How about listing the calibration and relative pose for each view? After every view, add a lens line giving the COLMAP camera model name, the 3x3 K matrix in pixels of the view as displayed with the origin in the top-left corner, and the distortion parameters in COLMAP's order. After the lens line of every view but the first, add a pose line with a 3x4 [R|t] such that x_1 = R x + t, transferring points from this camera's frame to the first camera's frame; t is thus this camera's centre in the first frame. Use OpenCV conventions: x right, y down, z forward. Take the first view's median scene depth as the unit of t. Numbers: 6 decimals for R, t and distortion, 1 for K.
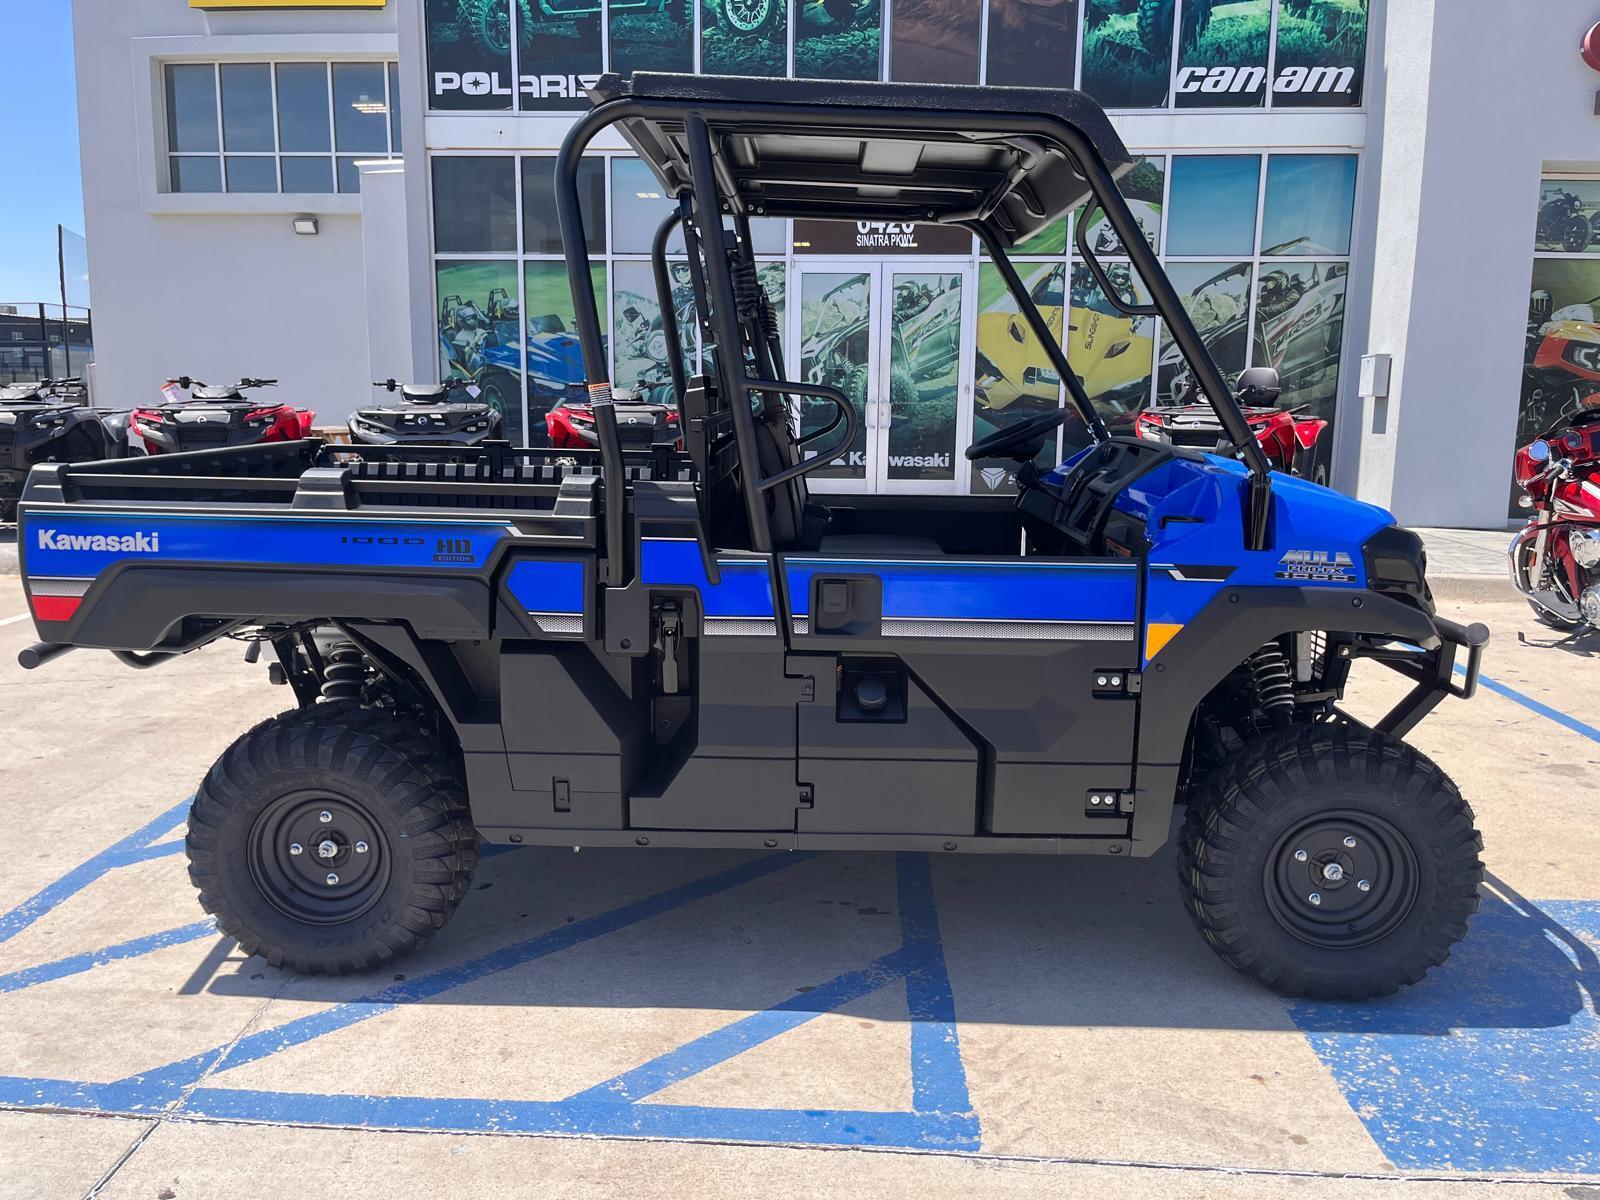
lens RADIAL K [[1218.2, 0, 788.9], [0, 1218.2, 599.5], [0, 0, 1]] dist [0.060687, -0.089705]
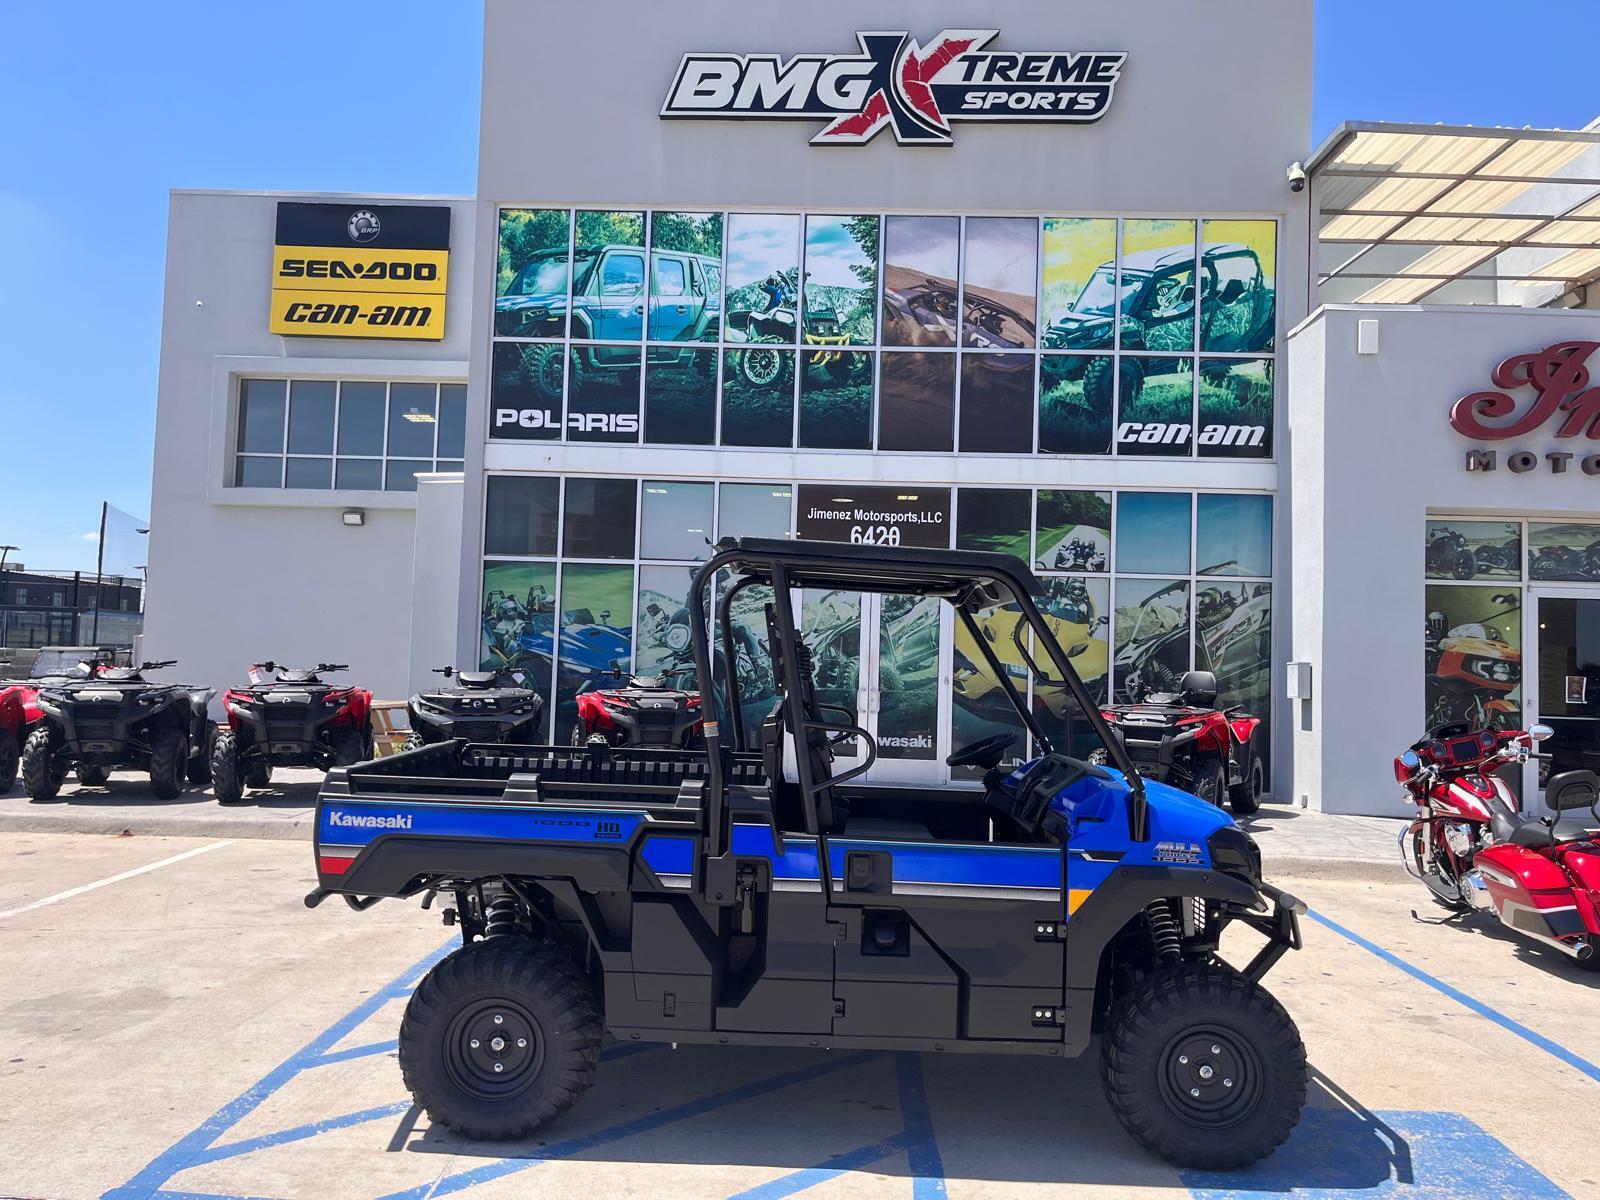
lens RADIAL K [[1218.2, 0, 788.9], [0, 1218.2, 599.5], [0, 0, 1]] dist [0.060687, -0.089705]
pose [[0.999662, 0.022263, 0.013432, -0.071572], [-0.018850, 0.976350, -0.215372, 0.002310], [-0.017909, 0.215046, 0.976440, -0.488392]]
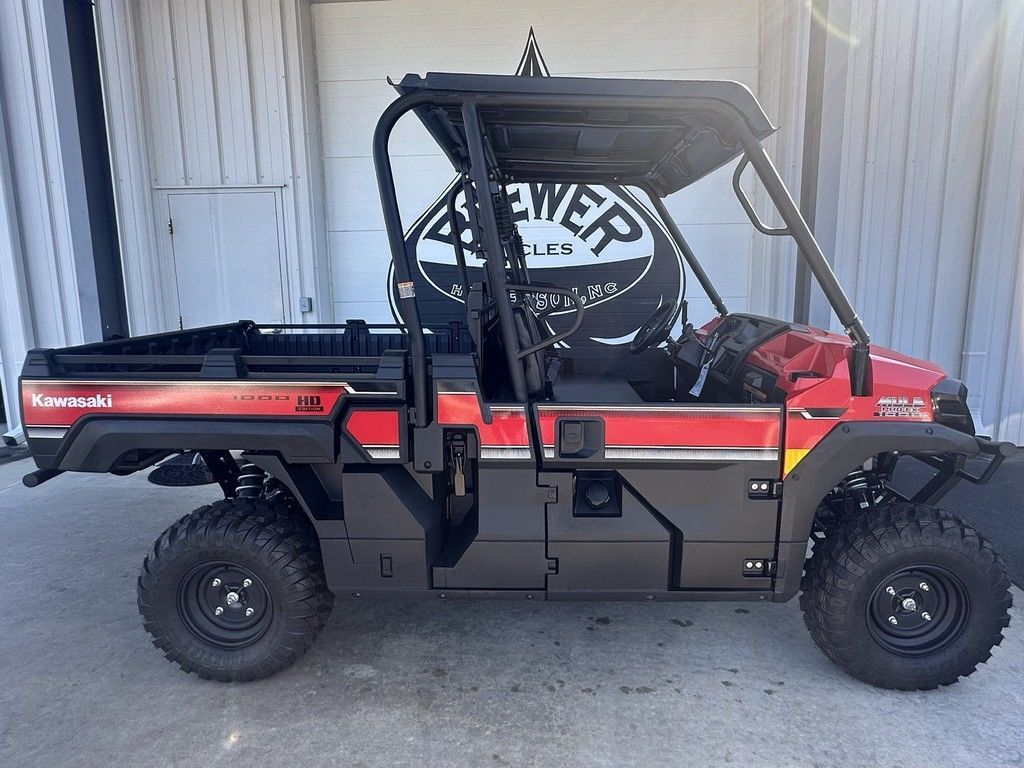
lens RADIAL K [[613.3, 0, 518.8], [0, 613.3, 382.9], [0, 0, 1]] dist [-0.005805, -0.000832]
pose [[0.999890, -0.014739, -0.001917, -0.021030], [0.014736, 0.999891, -0.001325, -0.055367], [0.001936, 0.001297, 0.999997, 0.246455]]
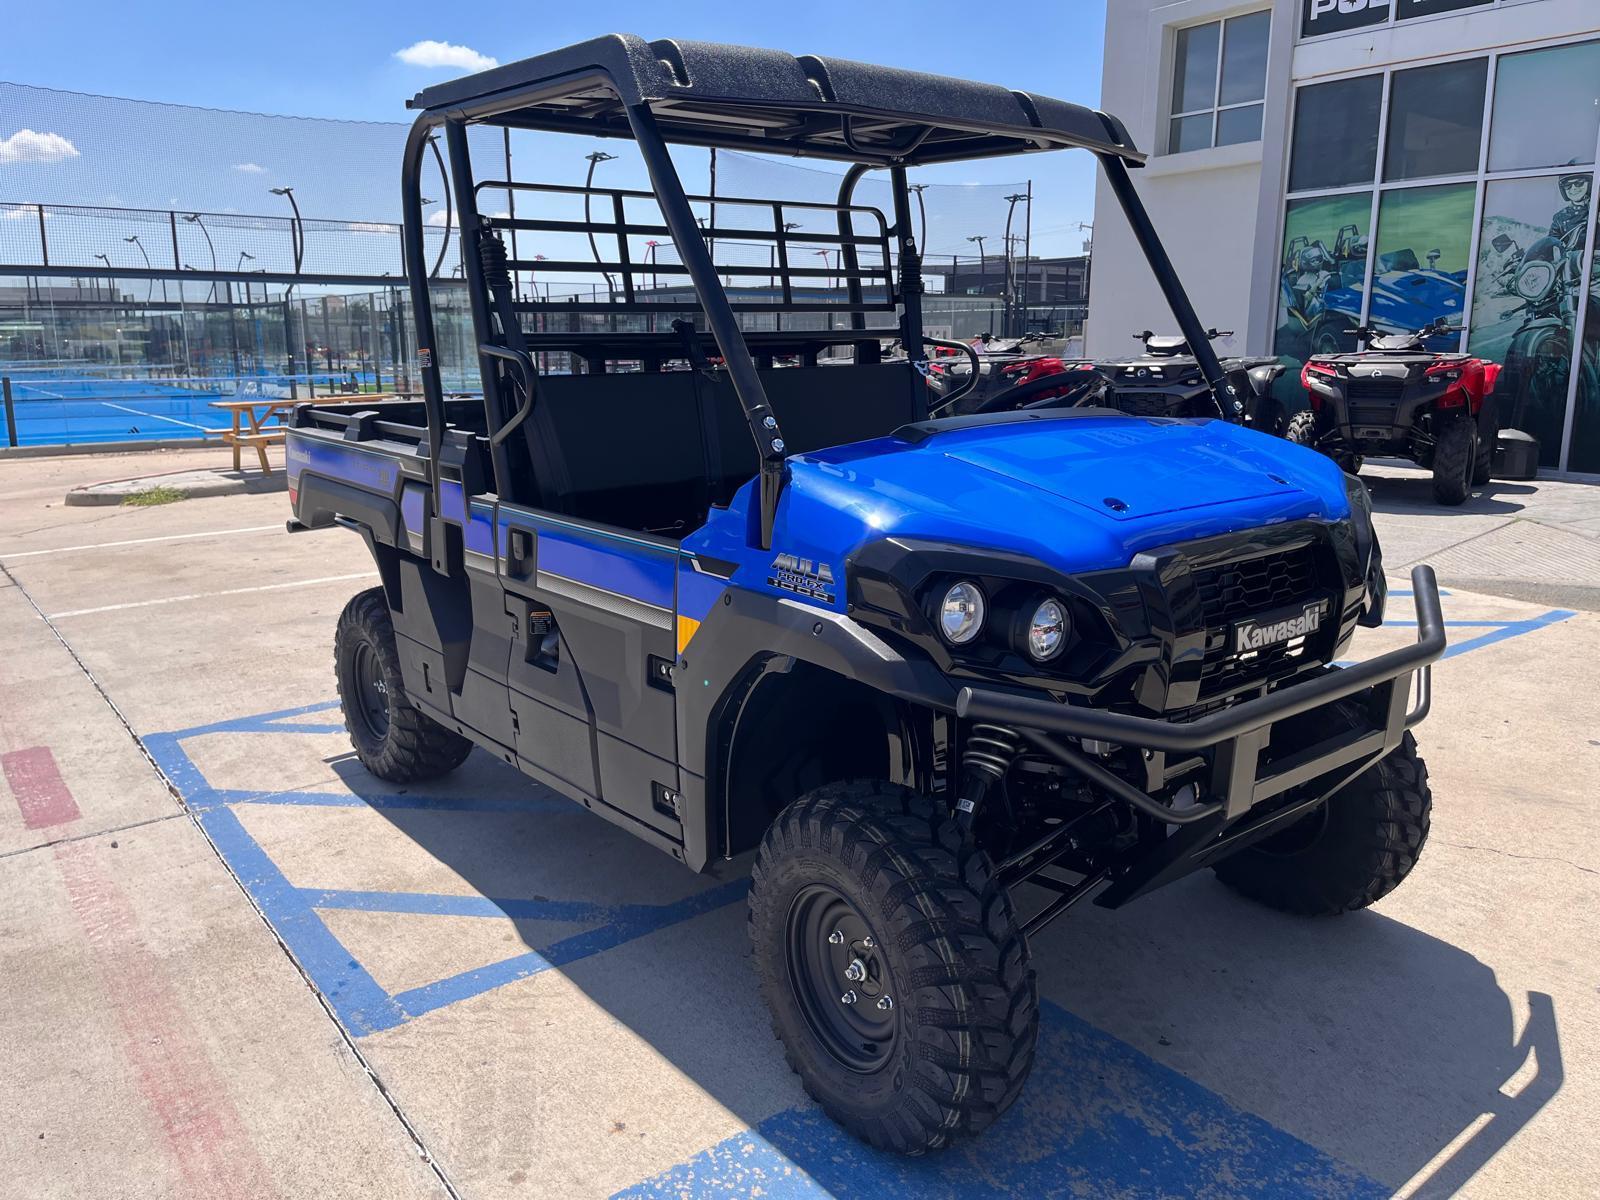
lens RADIAL K [[1218.2, 0, 788.9], [0, 1218.2, 599.5], [0, 0, 1]] dist [0.060687, -0.089705]
pose [[0.641179, 0.148683, -0.752850, 0.927296], [-0.117316, 0.988510, 0.095310, -0.078401], [0.758371, 0.027211, 0.651255, 0.433087]]
